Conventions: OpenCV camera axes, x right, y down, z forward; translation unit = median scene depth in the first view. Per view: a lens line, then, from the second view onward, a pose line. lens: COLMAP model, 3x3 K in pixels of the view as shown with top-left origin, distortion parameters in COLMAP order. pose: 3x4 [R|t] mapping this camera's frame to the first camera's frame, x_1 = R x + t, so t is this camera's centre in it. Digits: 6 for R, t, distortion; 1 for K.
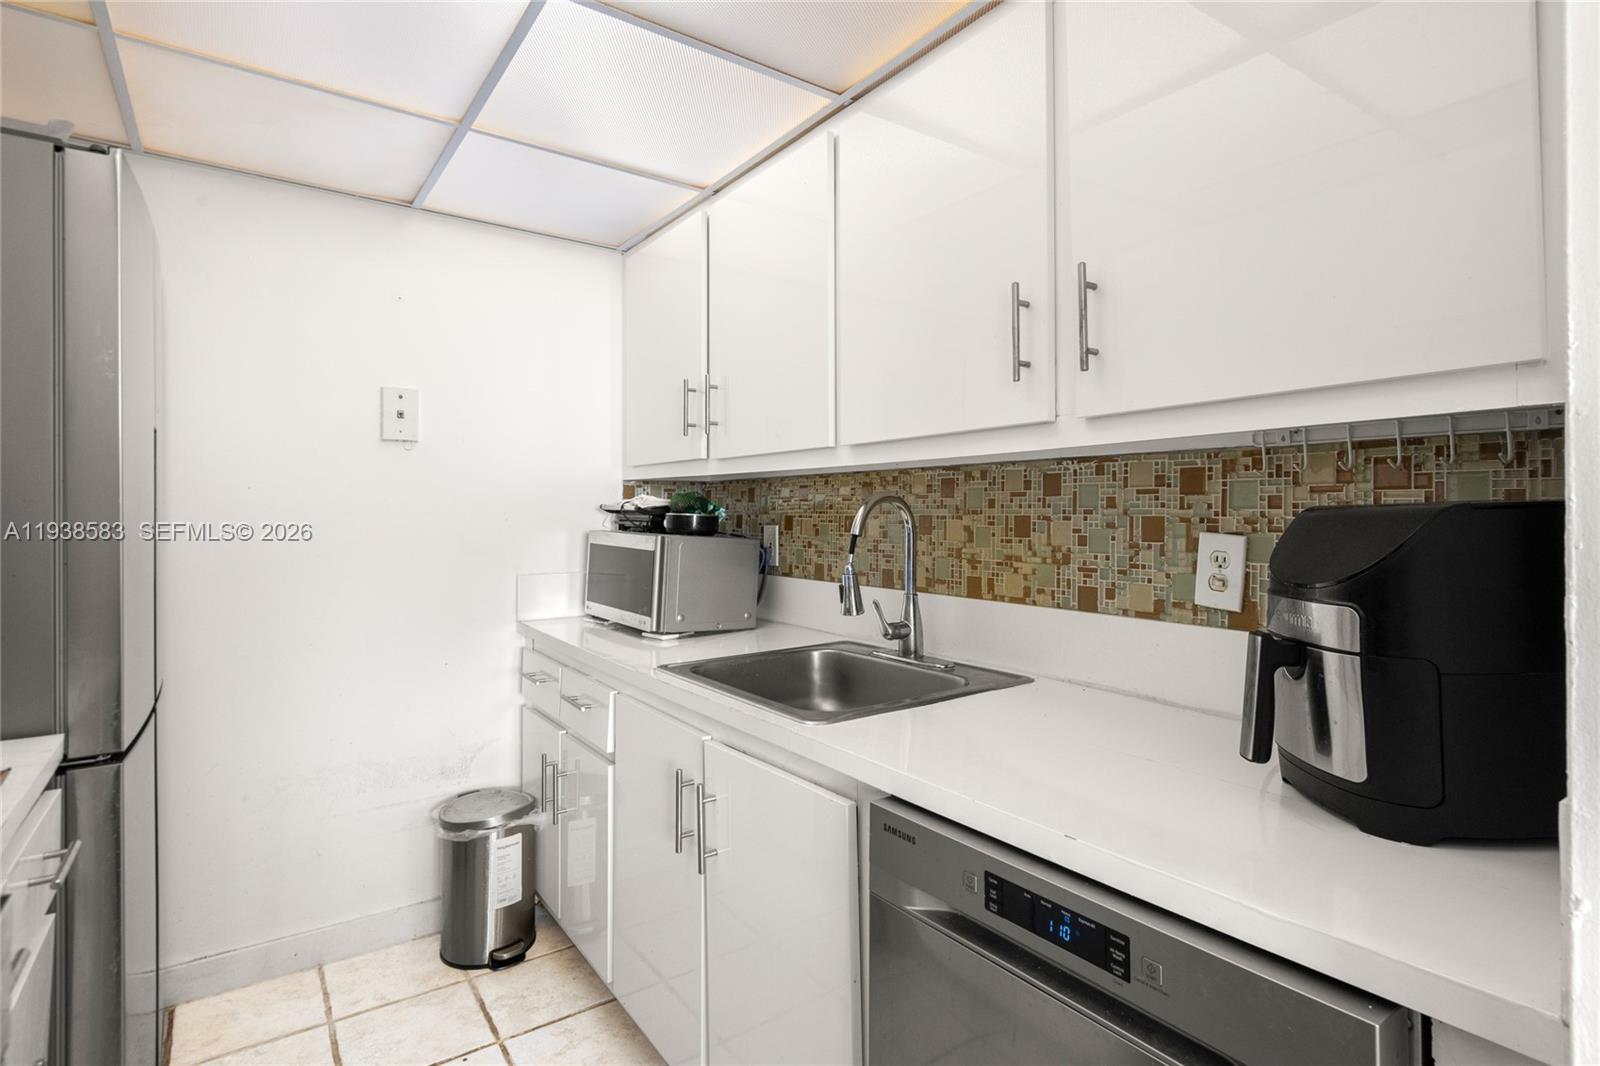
lens RADIAL K [[818.9, 0, 841.2], [0, 818.9, 513.3], [0, 0, 1]] dist [-0.000112, -0.000499]
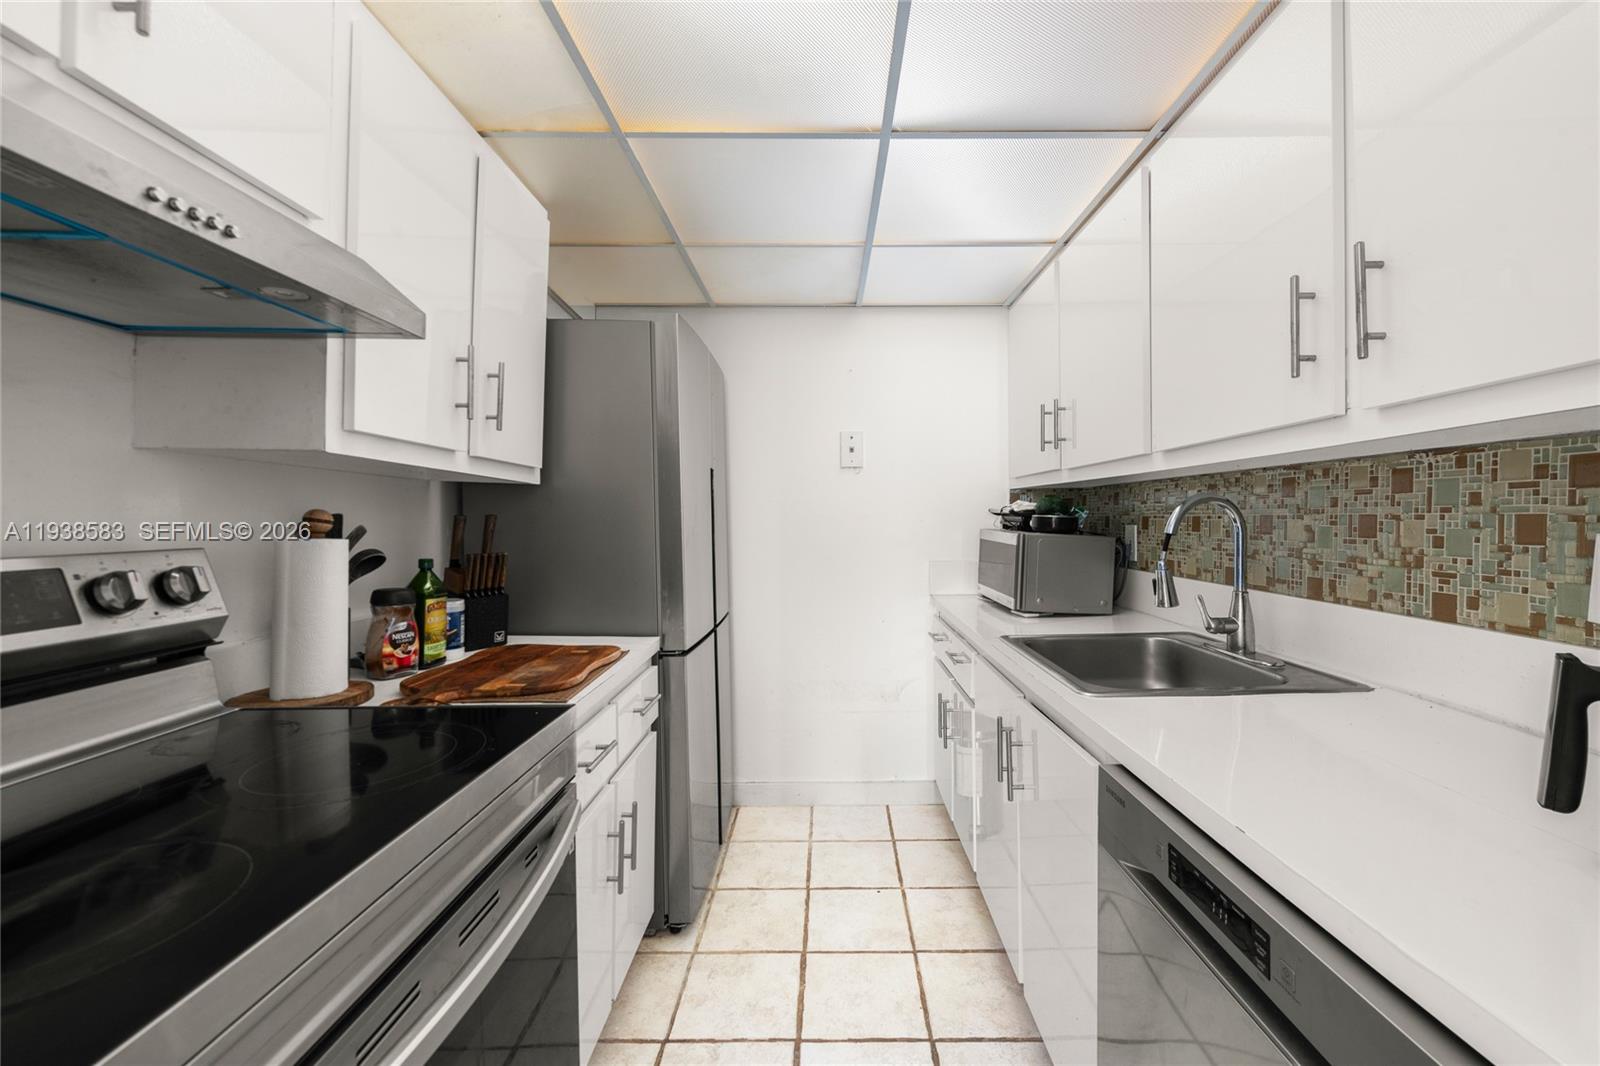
lens RADIAL K [[660.6, 0, 818.1], [0, 660.6, 533.7], [0, 0, 1]] dist [-0.000040, -0.000346]
pose [[0.799621, 0.008660, -0.600442, 0.162836], [0.007701, 0.999666, 0.024673, 0.001038], [0.600455, -0.024353, 0.799288, 0.014787]]
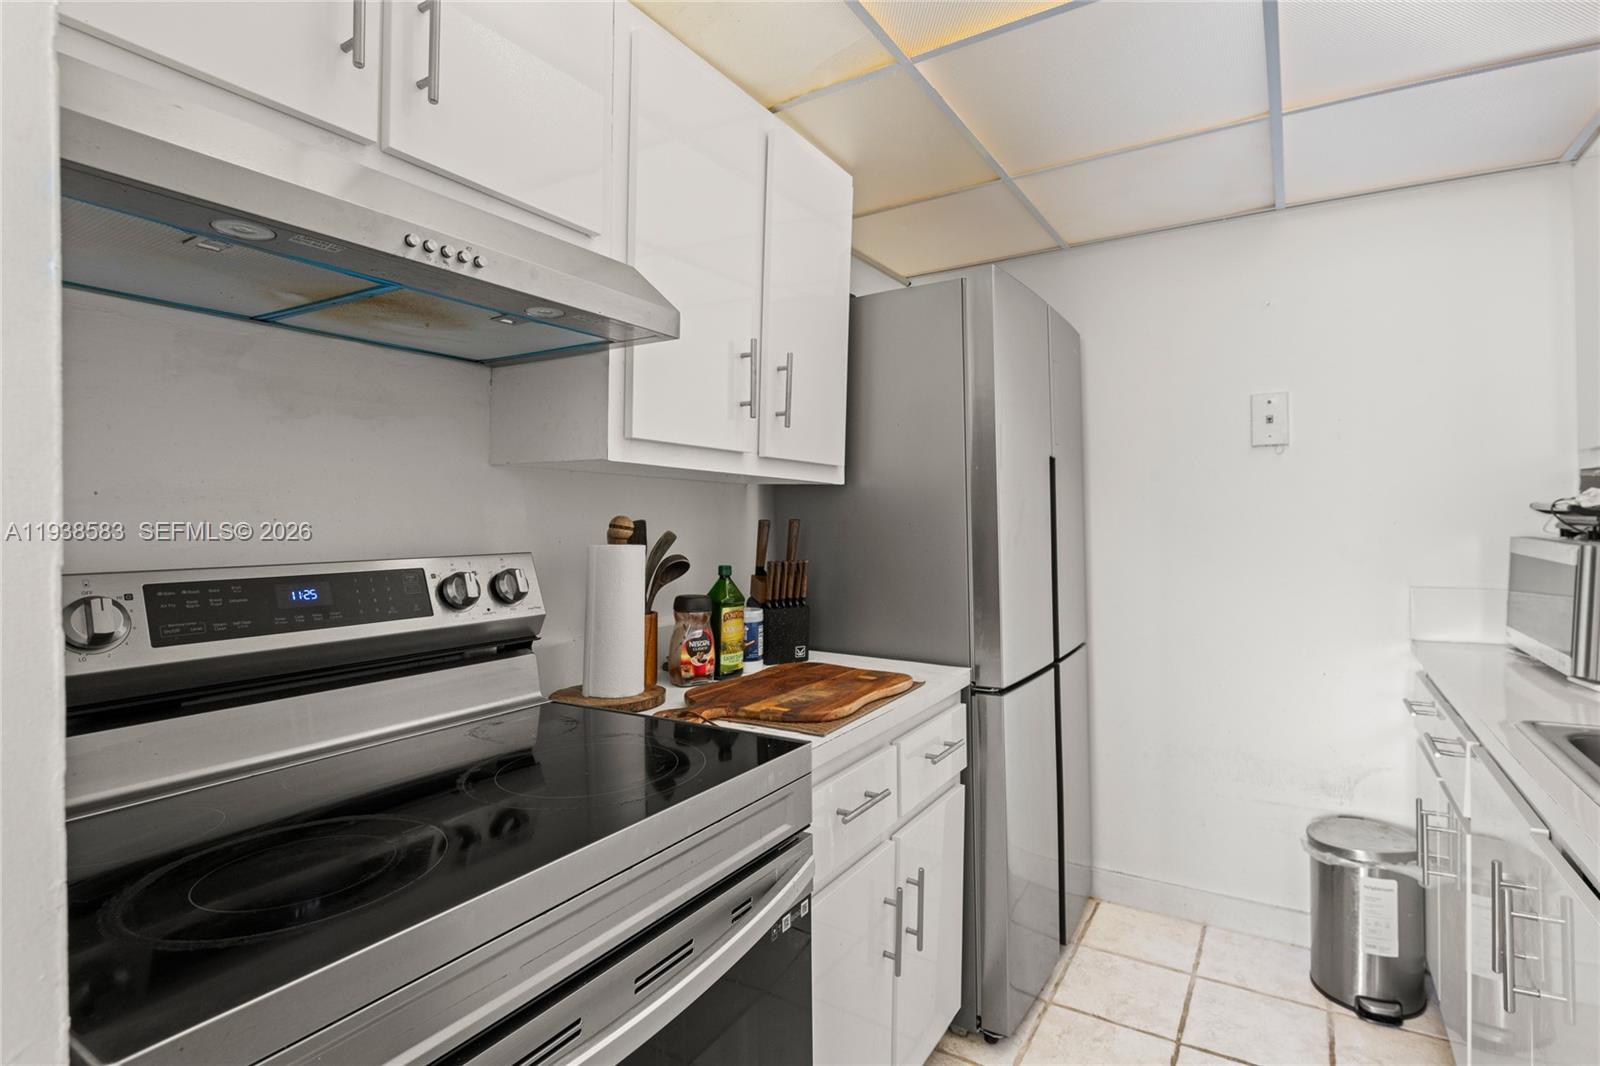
lens RADIAL K [[786.4, 0, 807.8], [0, 786.4, 530.6], [0, 0, 1]] dist [0.015538, -0.013658]
pose [[0.371557, 0.004905, -0.928397, 0.198197], [0.013748, 0.999847, 0.010785, -0.002280], [0.928308, -0.016770, 0.371433, 0.137802]]
